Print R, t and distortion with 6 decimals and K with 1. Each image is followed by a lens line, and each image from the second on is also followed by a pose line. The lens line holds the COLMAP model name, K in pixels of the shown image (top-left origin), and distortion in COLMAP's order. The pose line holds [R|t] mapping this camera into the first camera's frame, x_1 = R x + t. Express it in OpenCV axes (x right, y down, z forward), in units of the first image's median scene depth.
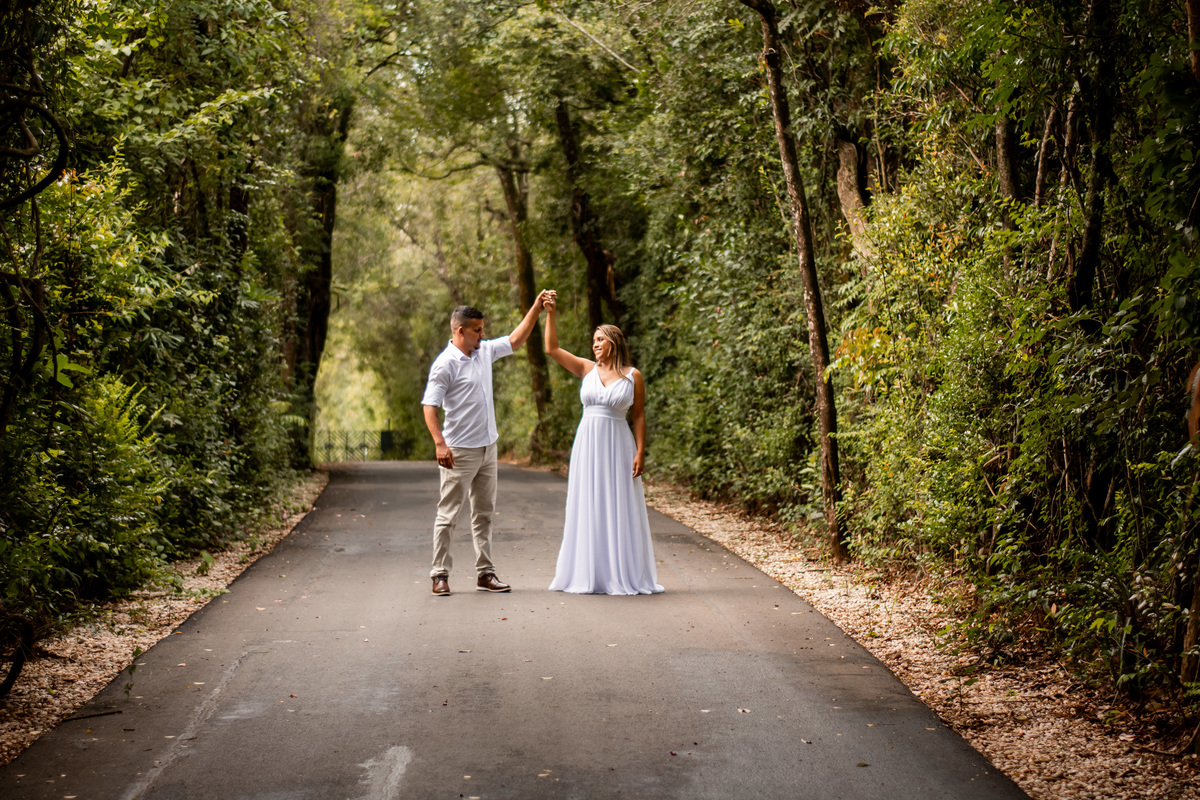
lens RADIAL K [[2739.6, 0, 600.0], [0, 2739.6, 400.0], [0, 0, 1]] dist [-0.081383, -0.020987]
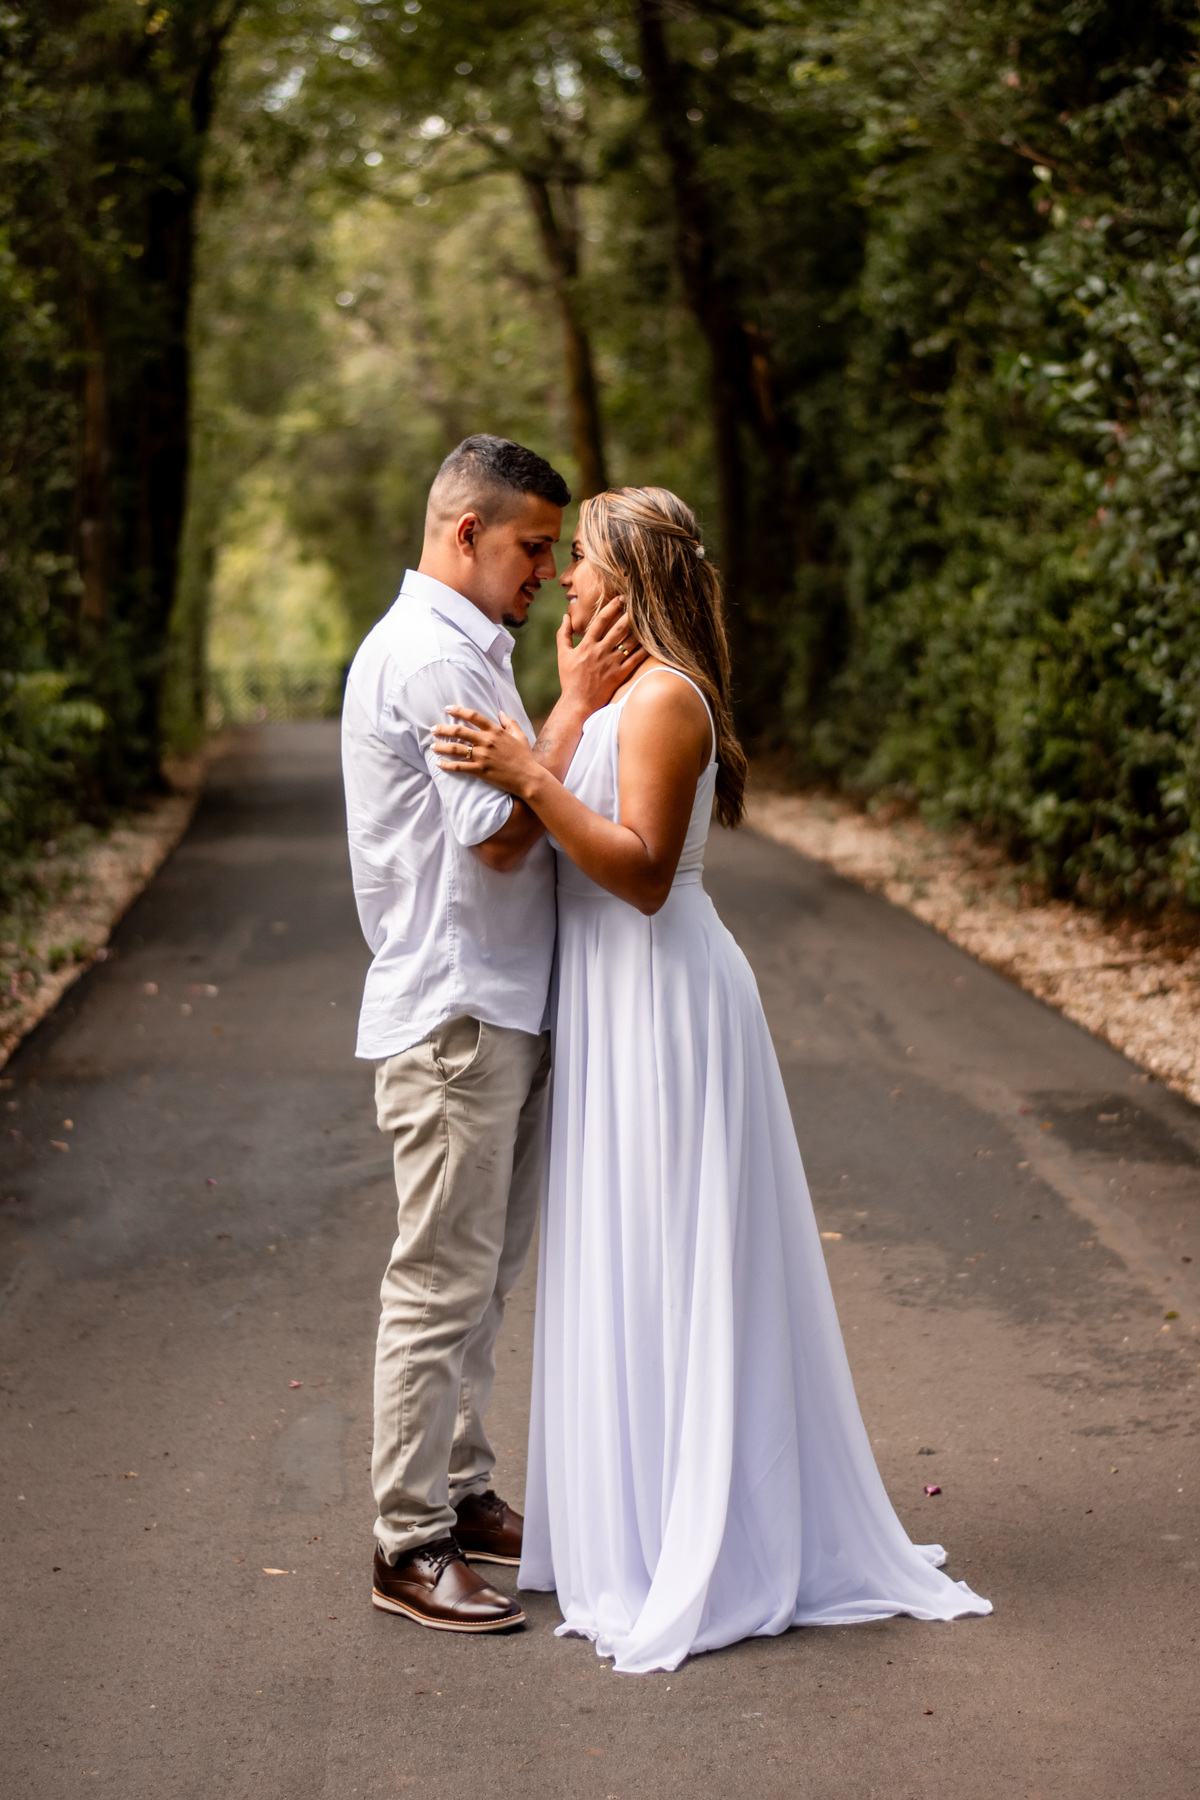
lens RADIAL K [[3992.2, 0, 724.9], [0, 3992.2, 894.9], [0, 0, 1]] dist [-0.112475, -0.030815]
pose [[0.999610, -0.025913, 0.010373, -0.022233], [0.025041, 0.996731, 0.076815, -0.013869], [-0.012330, -0.076526, 0.996991, 0.500565]]
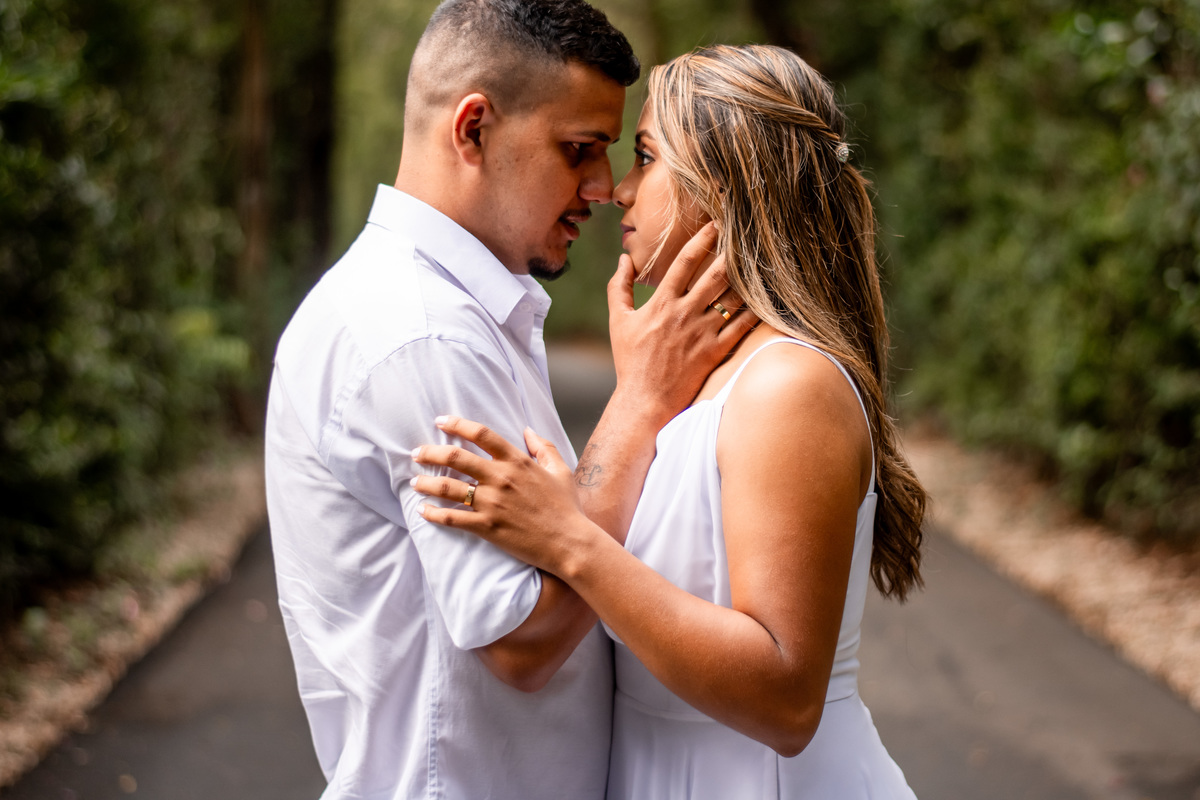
lens RADIAL K [[2840.0, 0, 600.0], [0, 2840.0, 400.0], [0, 0, 1]] dist [-0.122639, -0.296982]
pose [[0.998727, -0.020913, -0.045905, -0.025811], [0.023326, 0.998340, 0.052667, -0.012848], [0.044727, -0.053670, 0.997556, 0.652294]]
